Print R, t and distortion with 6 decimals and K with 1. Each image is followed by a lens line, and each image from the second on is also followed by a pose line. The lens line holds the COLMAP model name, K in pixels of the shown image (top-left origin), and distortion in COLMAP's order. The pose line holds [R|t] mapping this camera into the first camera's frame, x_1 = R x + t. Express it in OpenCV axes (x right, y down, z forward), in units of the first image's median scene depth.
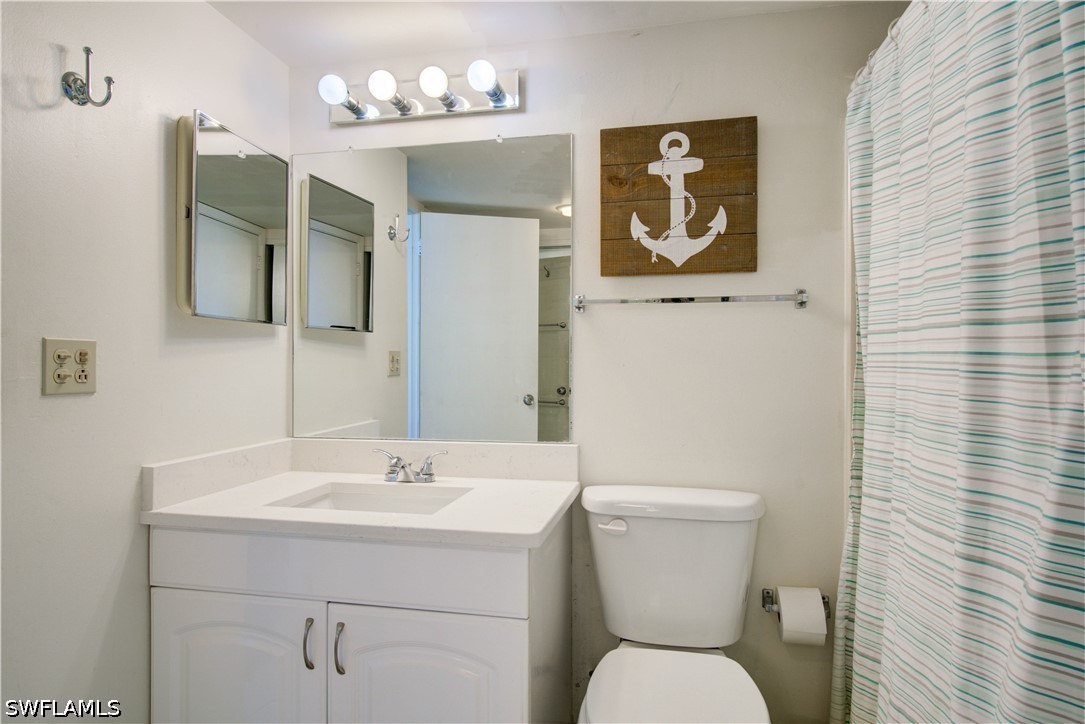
lens RADIAL K [[606.4, 0, 542.5], [0, 606.4, 362.0], [0, 0, 1]] dist [0.005918, 0.000557]
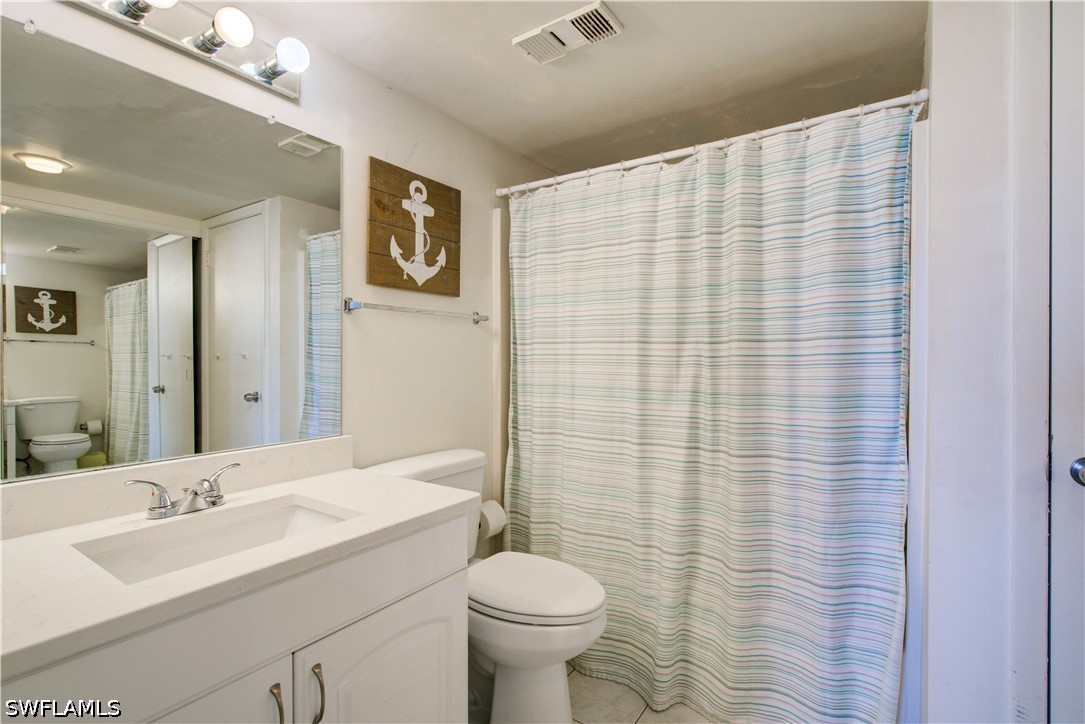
lens RADIAL K [[502.3, 0, 542.5], [0, 502.3, 362.0], [0, 0, 1]] dist [0.000716, -0.000913]
pose [[0.385261, -0.005087, 0.922793, -0.670458], [-0.000440, 0.999984, 0.005696, -0.000012], [-0.922807, -0.002600, 0.385253, 0.342852]]
